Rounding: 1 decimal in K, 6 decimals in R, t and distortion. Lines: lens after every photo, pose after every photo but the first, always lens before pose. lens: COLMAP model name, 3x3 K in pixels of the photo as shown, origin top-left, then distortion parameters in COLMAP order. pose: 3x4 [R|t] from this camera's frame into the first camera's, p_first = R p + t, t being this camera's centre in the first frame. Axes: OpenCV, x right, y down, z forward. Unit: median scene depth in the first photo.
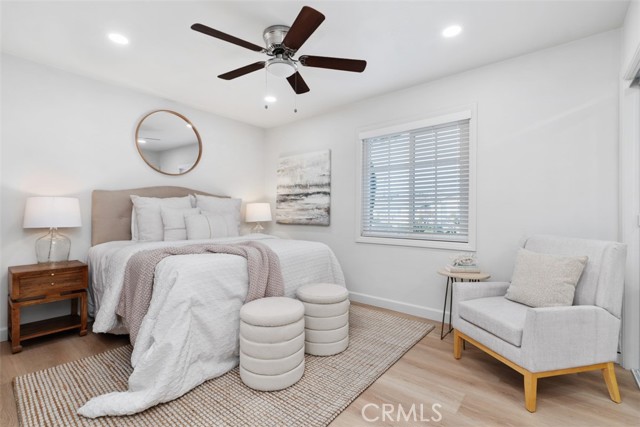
lens RADIAL K [[287.1, 0, 317.3], [0, 287.1, 213.6], [0, 0, 1]] dist [0.002500, 0.000414]
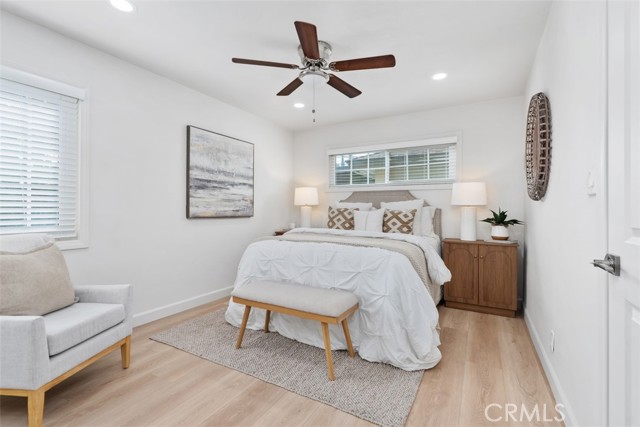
lens RADIAL K [[286.8, 0, 319.2], [0, 286.8, 208.9], [0, 0, 1]] dist [0.000997, -0.000065]
pose [[-0.183619, 0.007135, 0.982972, -0.982477], [0.012582, 0.999909, -0.004908, 0.020912], [-0.982917, 0.011467, -0.183692, 0.895476]]
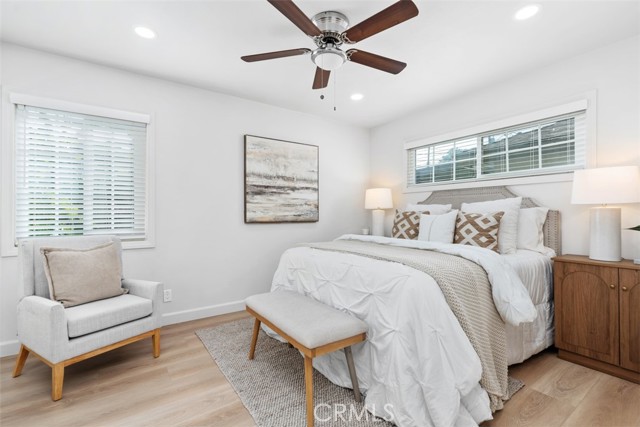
lens RADIAL K [[287.1, 0, 317.3], [0, 287.1, 213.6], [0, 0, 1]] dist [0.002500, 0.000414]
pose [[0.257469, 0.006705, 0.966263, -0.891813], [0.019504, 0.999736, -0.012134, 0.025099], [-0.966090, 0.021970, 0.257271, 0.693397]]
